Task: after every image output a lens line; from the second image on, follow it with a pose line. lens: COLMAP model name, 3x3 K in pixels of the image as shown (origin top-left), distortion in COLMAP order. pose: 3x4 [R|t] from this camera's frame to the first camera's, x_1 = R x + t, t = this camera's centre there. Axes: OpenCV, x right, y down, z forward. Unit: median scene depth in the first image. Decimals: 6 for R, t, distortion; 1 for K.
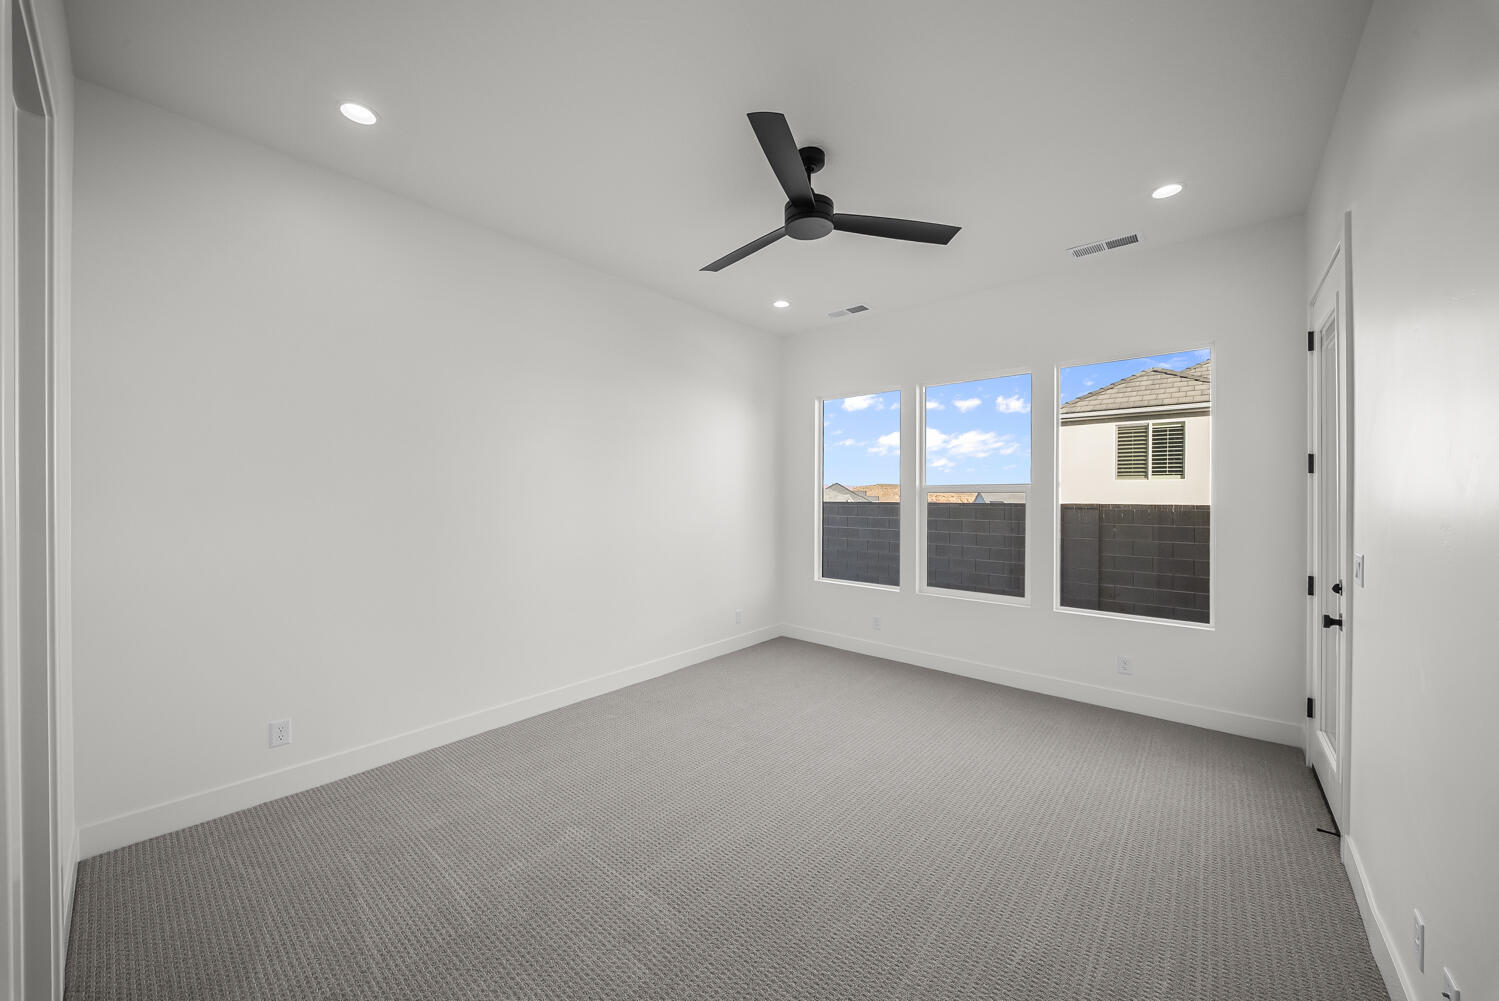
lens RADIAL K [[530.8, 0, 742.0], [0, 530.8, 494.2], [0, 0, 1]] dist [0.000554, -0.003594]
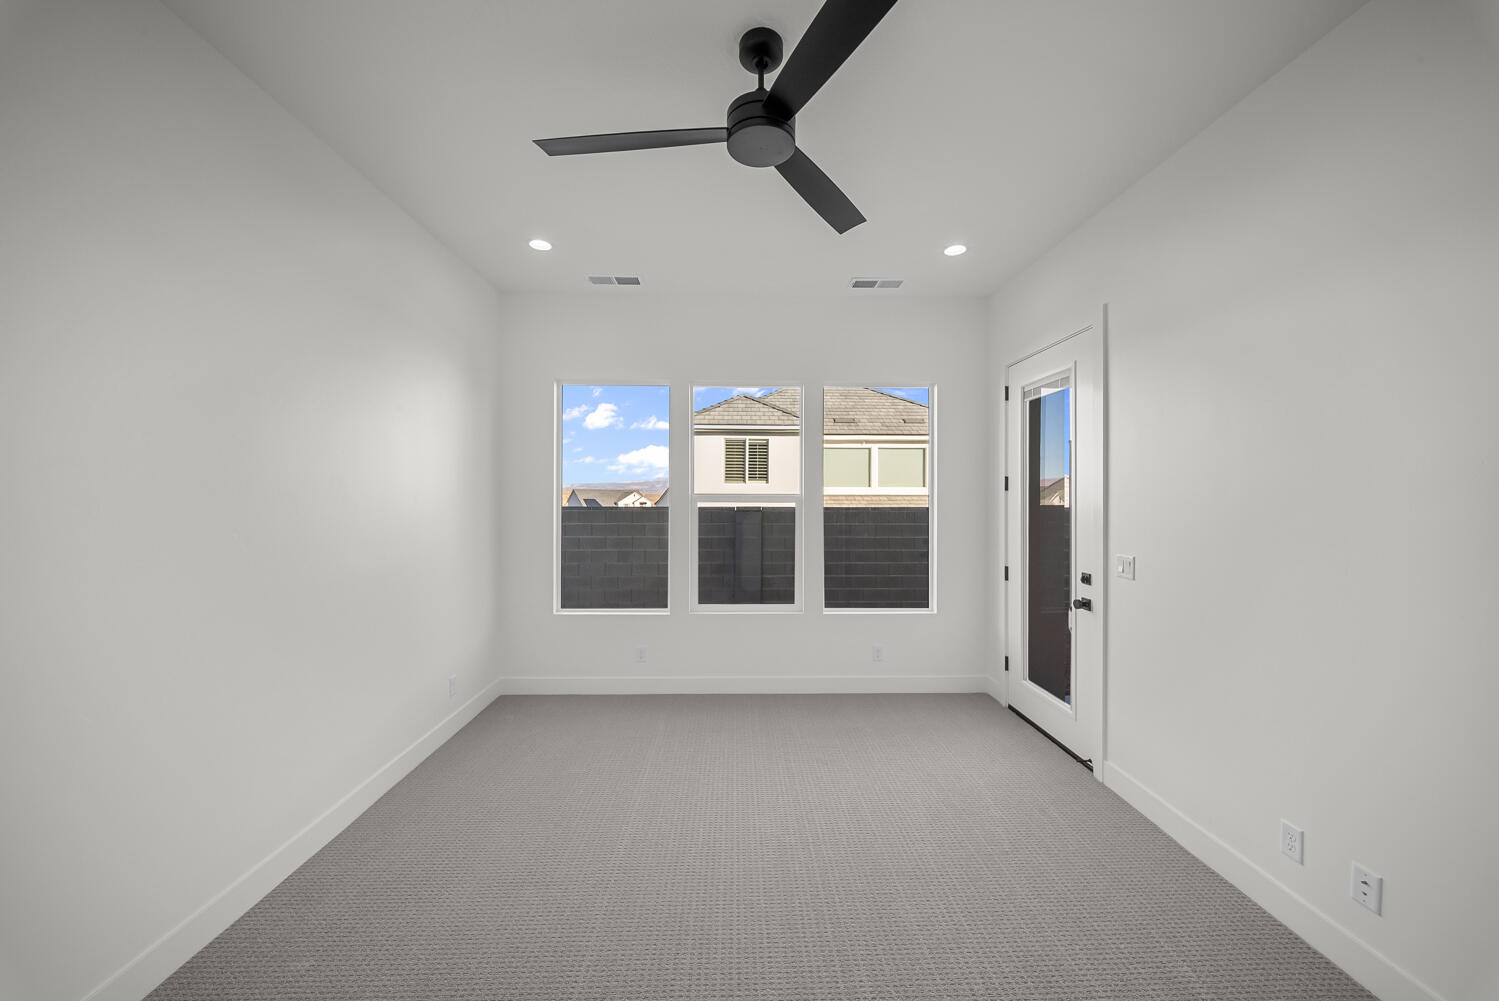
lens RADIAL K [[527.7, 0, 749.3], [0, 527.7, 486.7], [0, 0, 1]] dist [-0.000253, -0.000143]
pose [[0.735231, 0.010682, 0.677732, -0.109506], [-0.003284, 0.999920, -0.012198, -0.009374], [-0.677808, 0.006742, 0.735208, 0.145506]]
